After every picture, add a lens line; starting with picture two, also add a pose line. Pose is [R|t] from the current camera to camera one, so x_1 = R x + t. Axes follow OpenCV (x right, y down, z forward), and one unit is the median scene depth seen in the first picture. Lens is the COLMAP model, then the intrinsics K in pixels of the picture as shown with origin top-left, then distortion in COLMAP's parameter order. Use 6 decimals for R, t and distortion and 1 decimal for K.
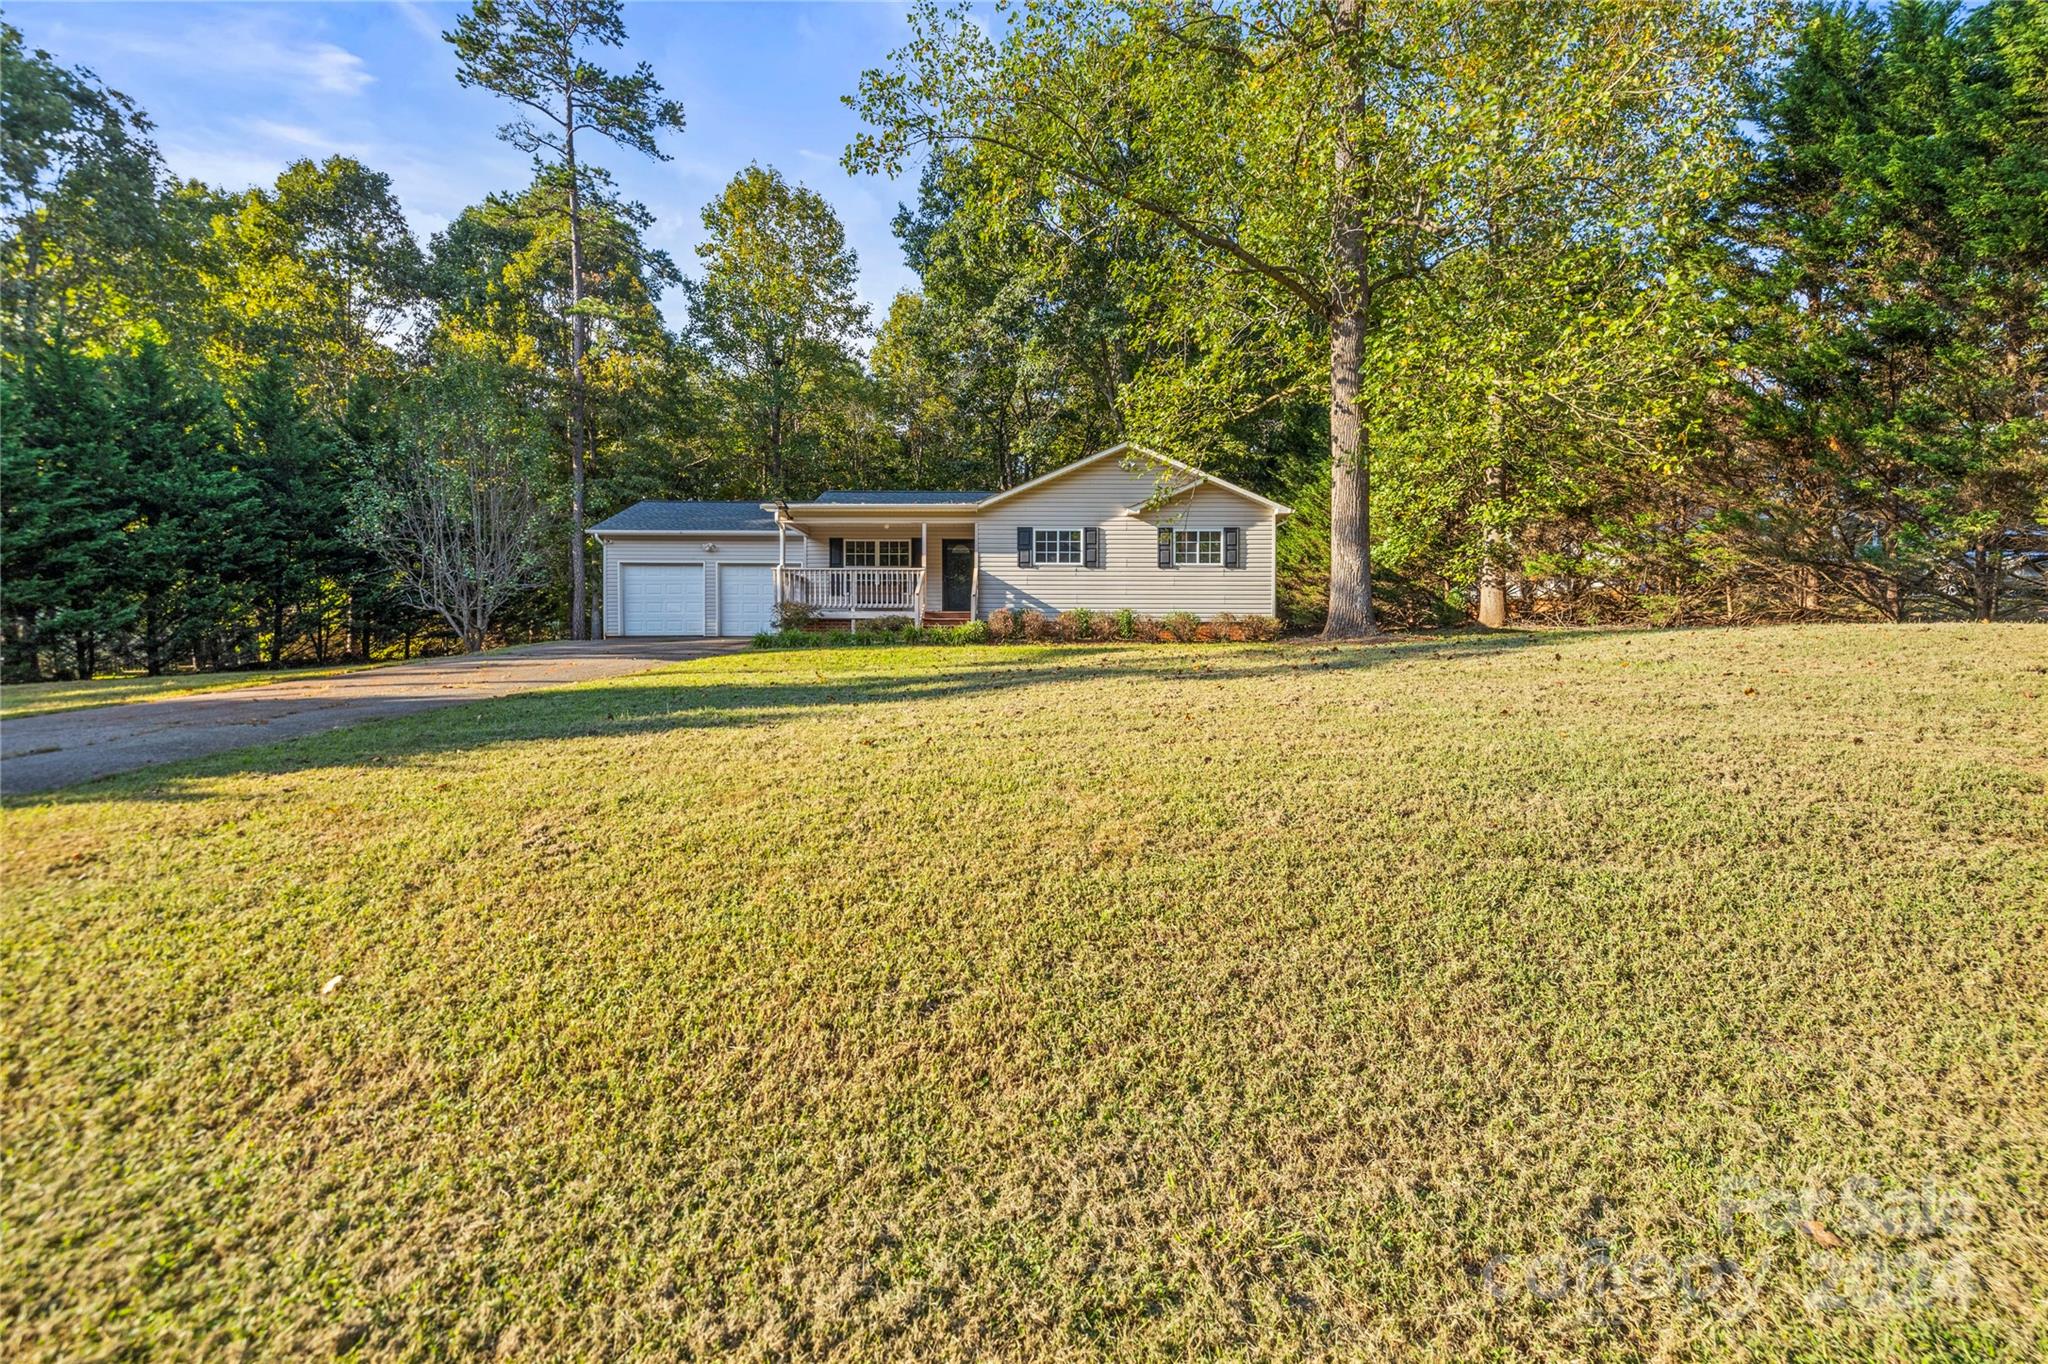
lens RADIAL K [[862.9, 0, 1023.6], [0, 862.9, 678.0], [0, 0, 1]] dist [0.000715, 0.000020]
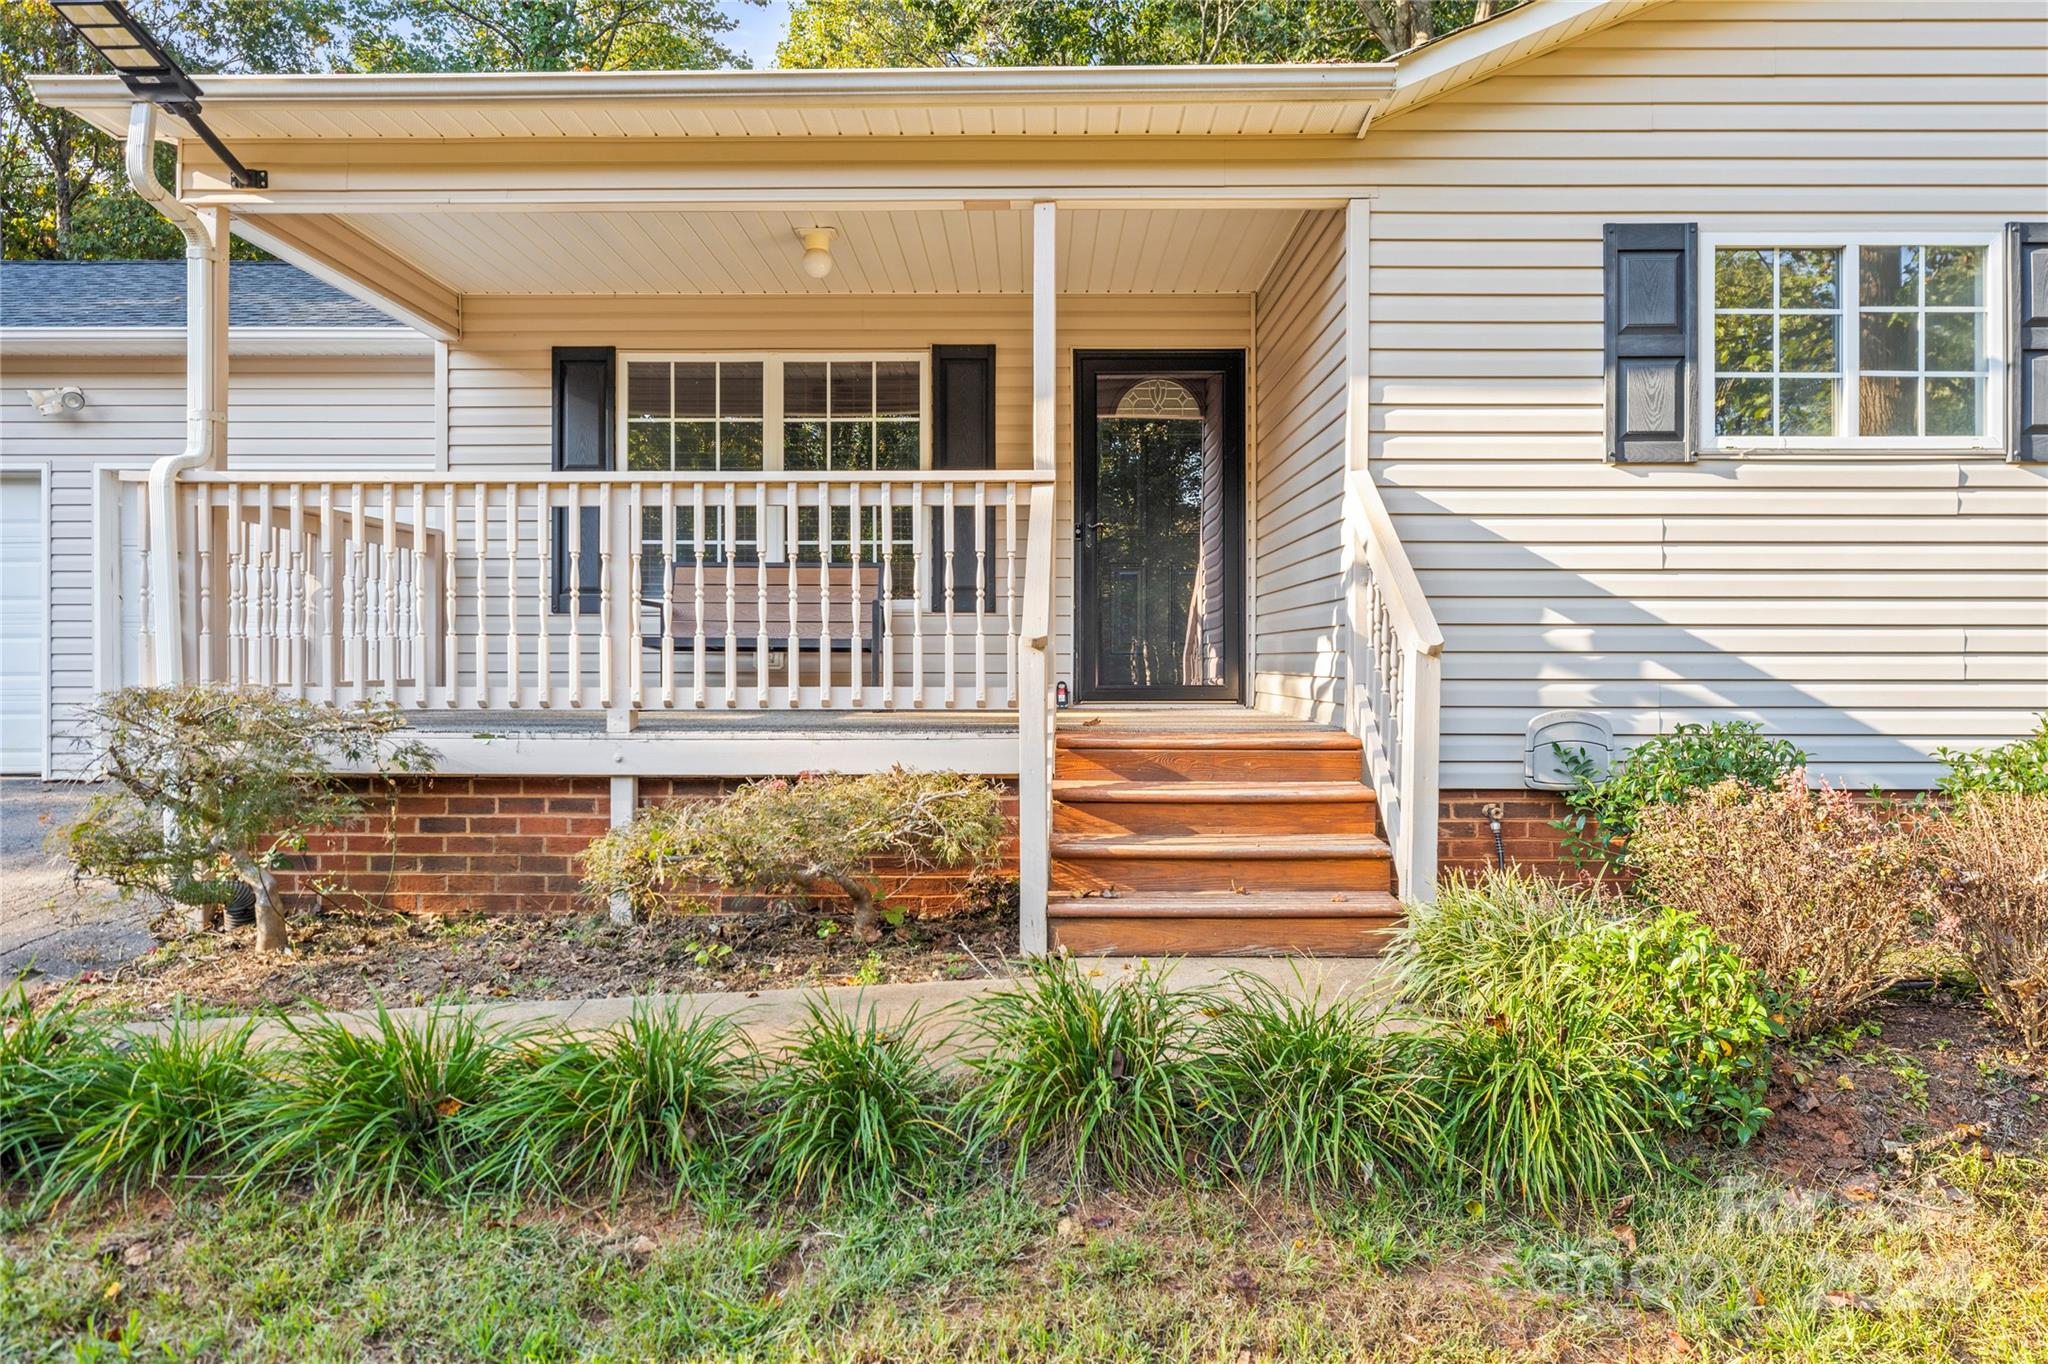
lens RADIAL K [[1357.3, 0, 1022.9], [0, 1357.3, 670.6], [0, 0, 1]] dist [-0.000848, -0.003270]
pose [[0.999989, -0.002852, -0.003605, -0.118643], [0.002803, 0.999906, -0.013456, -0.085482], [0.003643, 0.013446, 0.999903, 0.738677]]
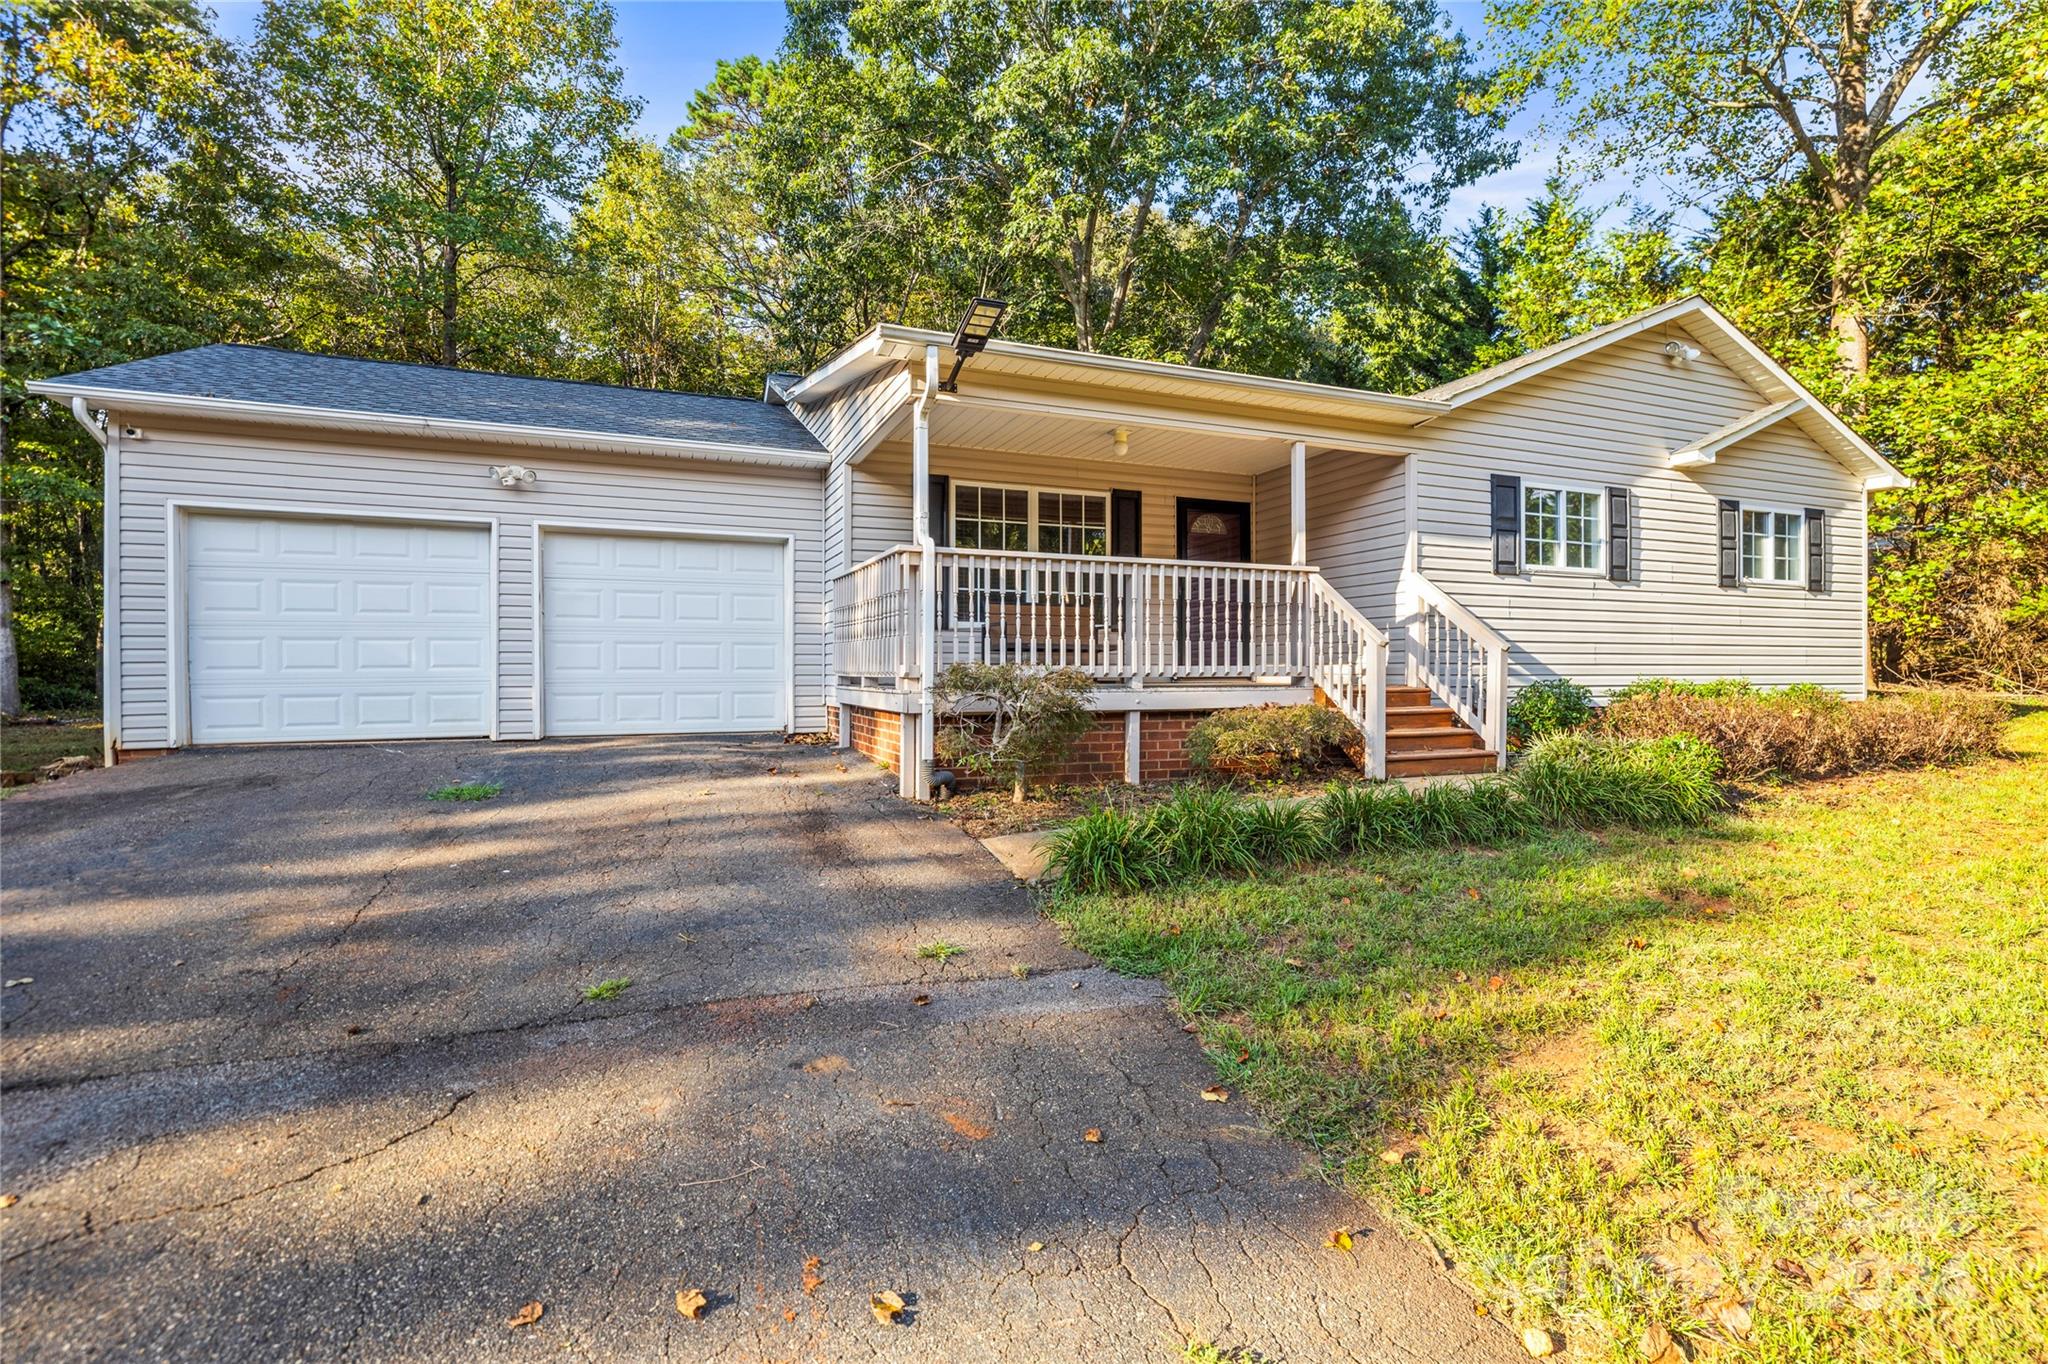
lens RADIAL K [[933.4, 0, 1029.9], [0, 933.4, 676.2], [0, 0, 1]] dist [-0.007643, 0.000115]
pose [[0.921882, -0.006218, 0.387421, -0.372905], [0.011917, 0.999853, -0.012309, -0.078180], [-0.387287, 0.015965, 0.921821, 0.685604]]
